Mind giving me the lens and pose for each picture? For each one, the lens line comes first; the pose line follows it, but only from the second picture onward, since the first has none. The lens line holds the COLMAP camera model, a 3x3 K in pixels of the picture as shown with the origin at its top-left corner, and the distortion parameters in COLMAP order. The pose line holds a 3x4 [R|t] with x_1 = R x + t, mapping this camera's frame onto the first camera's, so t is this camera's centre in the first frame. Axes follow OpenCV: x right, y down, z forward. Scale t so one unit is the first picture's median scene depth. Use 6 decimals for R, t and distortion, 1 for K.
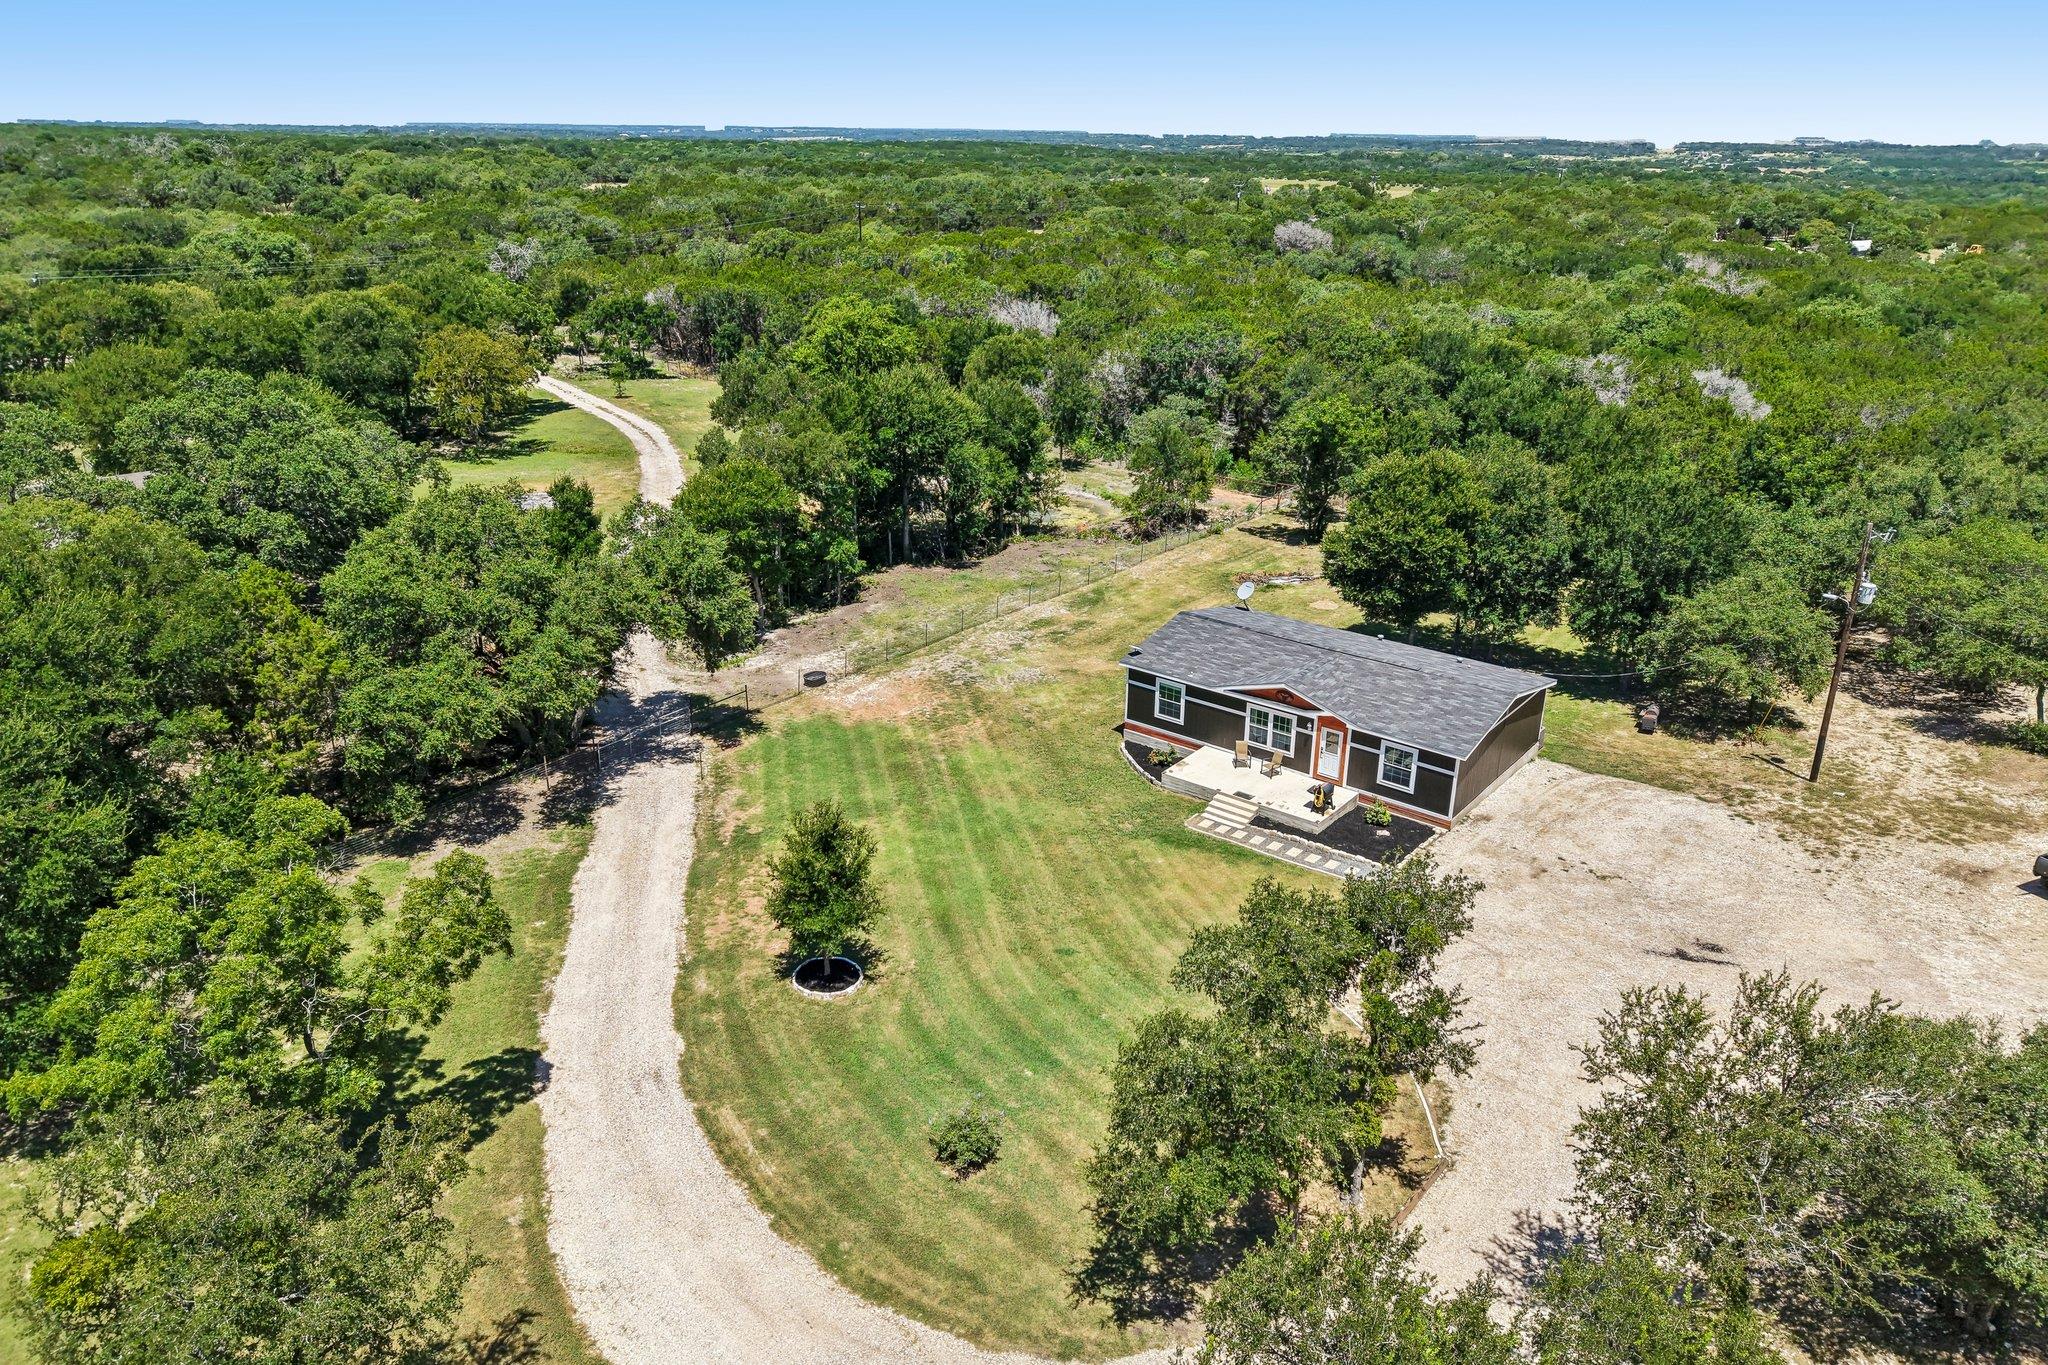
lens RADIAL K [[1345.0, 0, 1024.0], [0, 1345.0, 682.5], [0, 0, 1]] dist [0.129942, -0.000586]
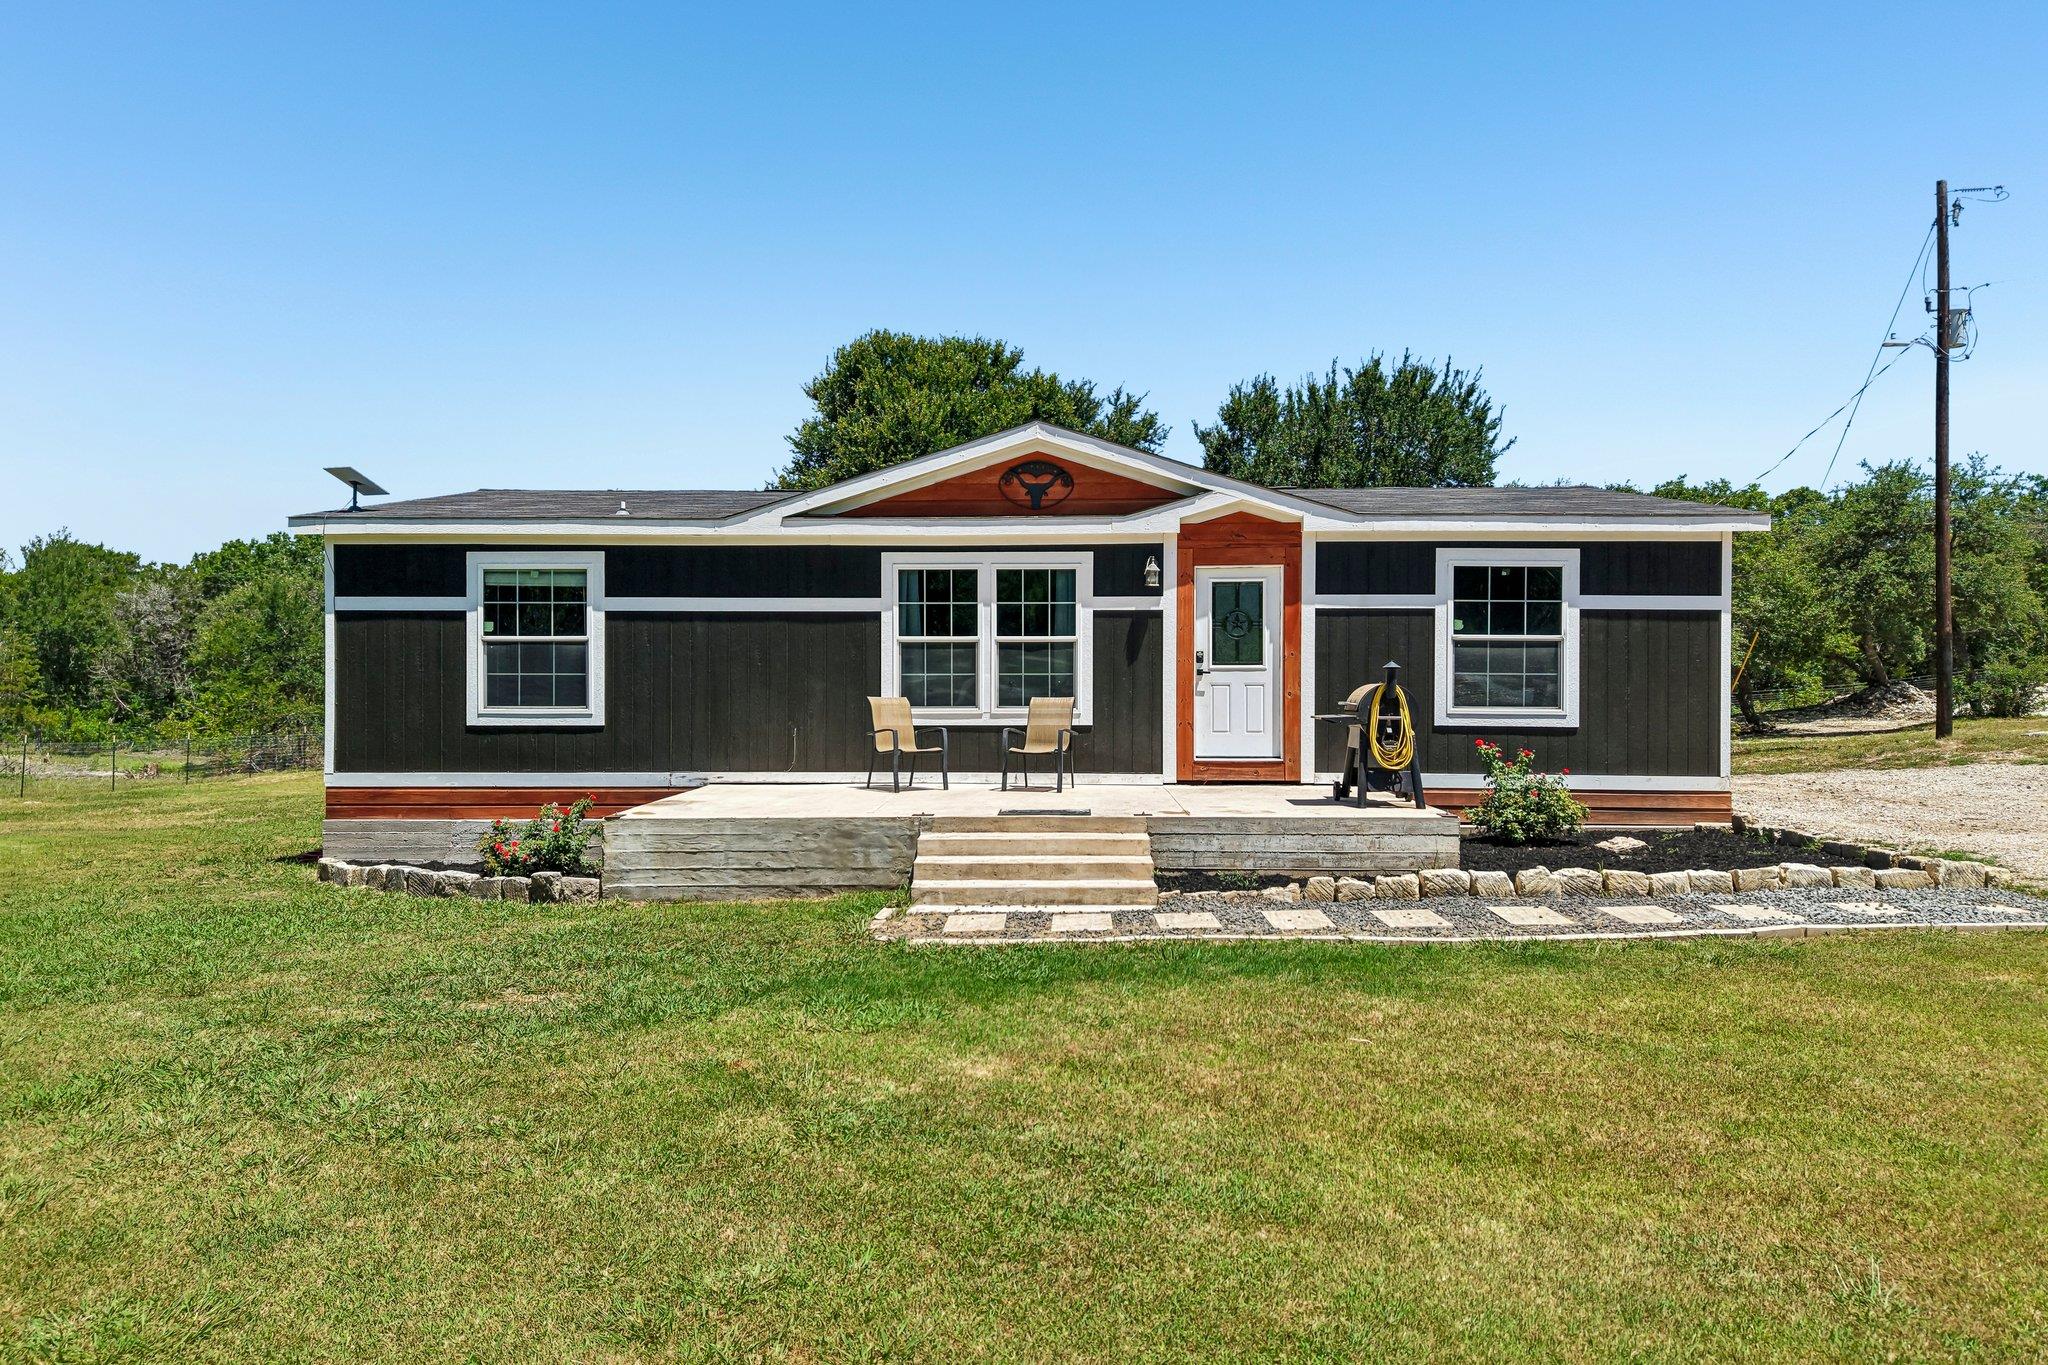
lens RADIAL K [[1329.3, 0, 1024.0], [0, 1329.3, 682.5], [0, 0, 1]] dist [0.031783, -0.001228]
pose [[0.795224, 0.000000, 0.606316, 0.032839], [0.236041, 0.921110, -0.309583, 0.124528], [-0.558484, 0.389303, 0.732488, 0.817733]]
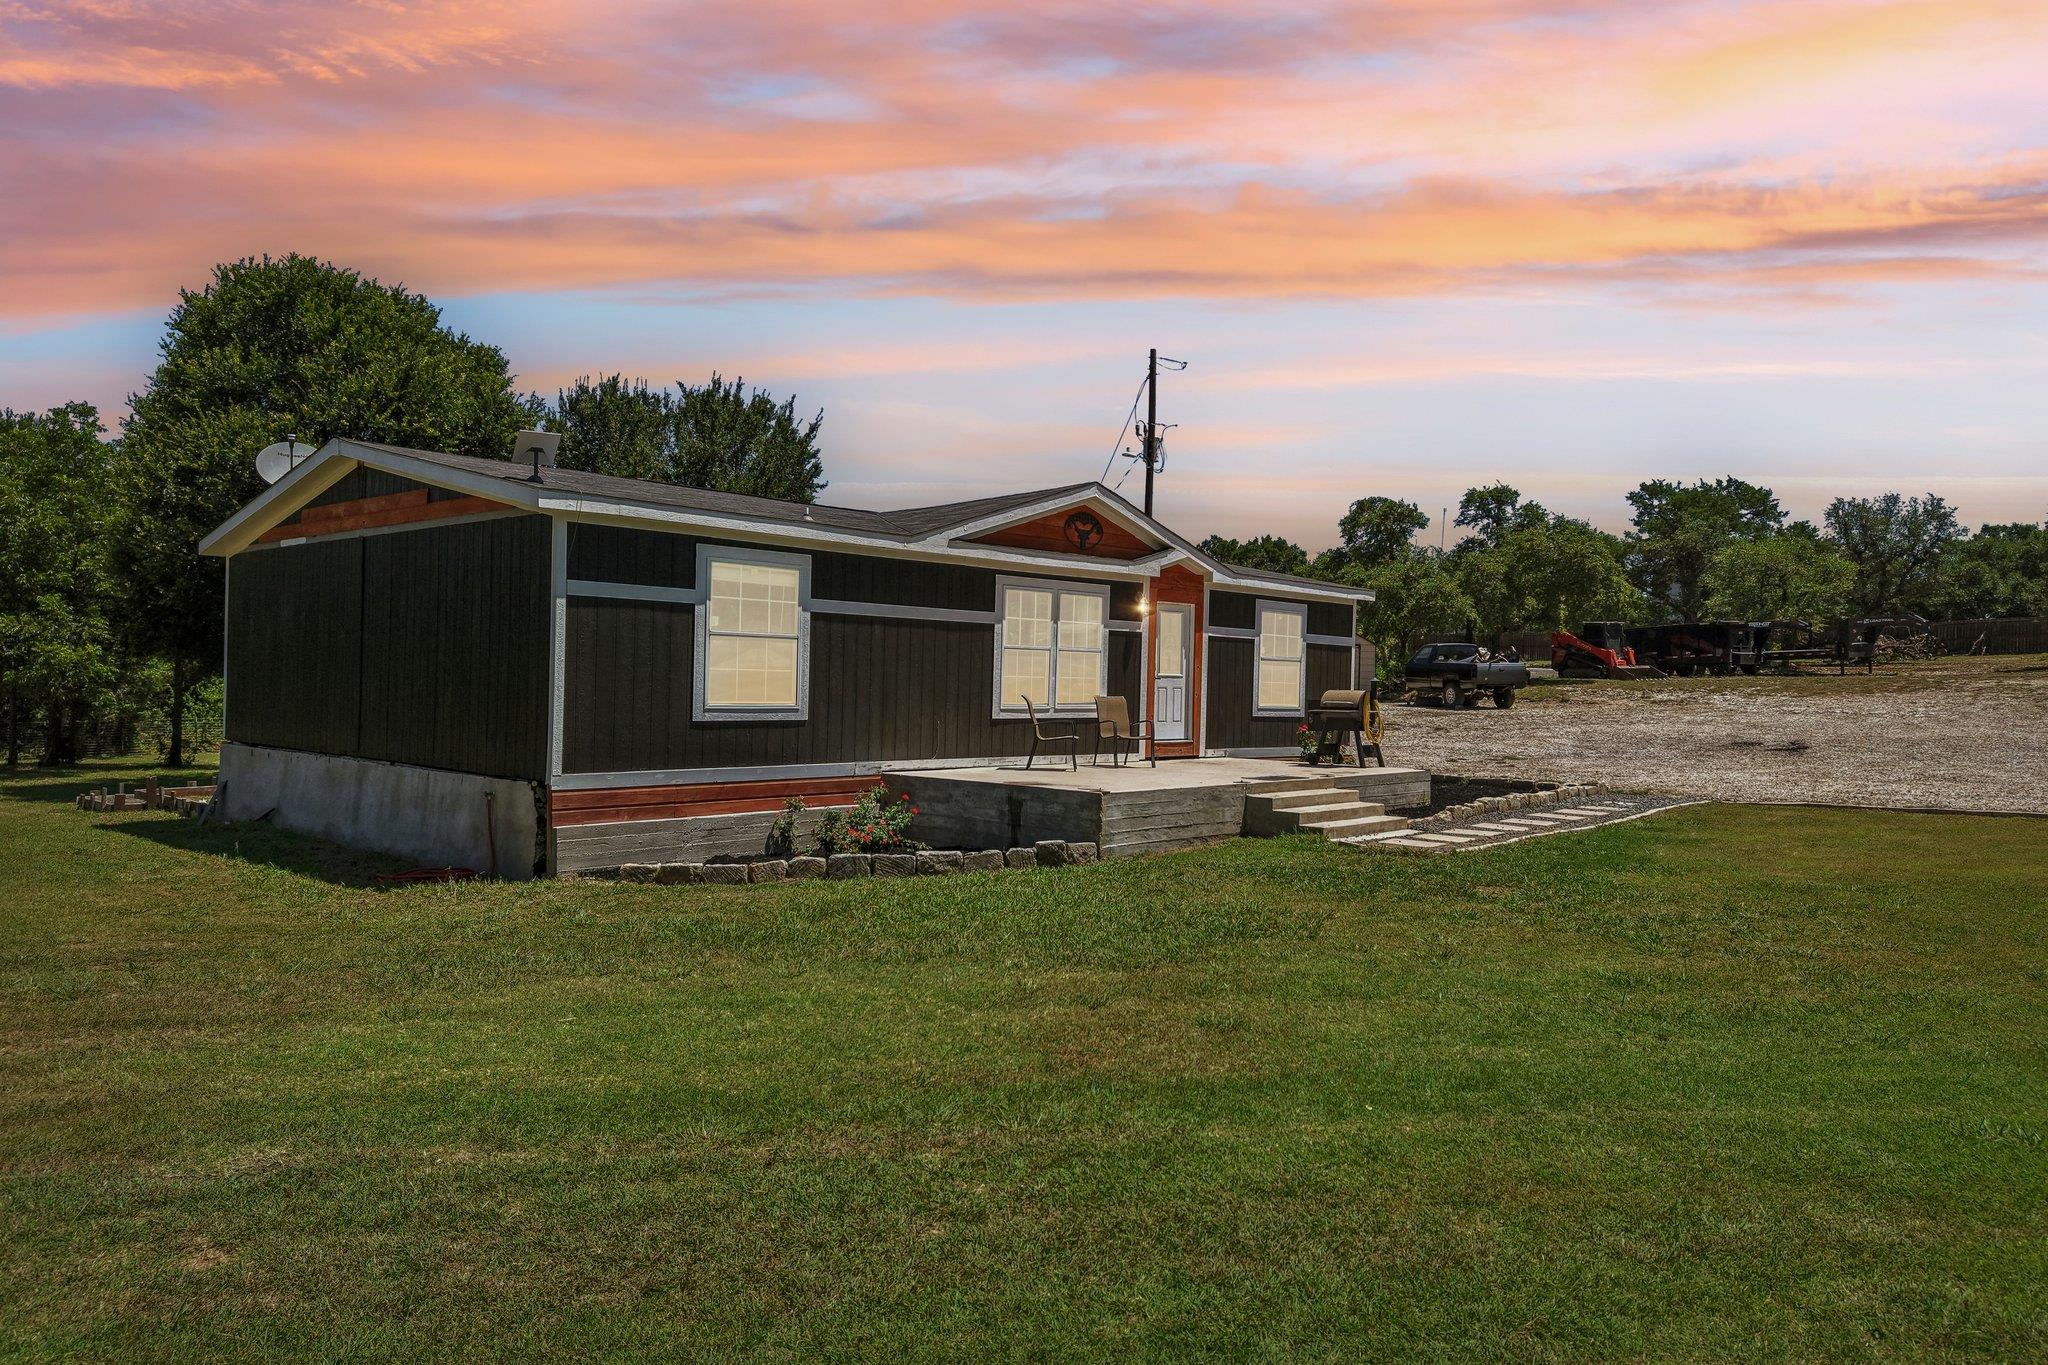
lens RADIAL K [[1345.0, 0, 1024.0], [0, 1345.0, 682.5], [0, 0, 1]] dist [0.129942, -0.000586]
pose [[0.103696, 0.003002, 0.994605, -0.144004], [0.369274, 0.928402, -0.041302, 0.053863], [-0.923517, 0.371565, 0.095163, 0.985214]]
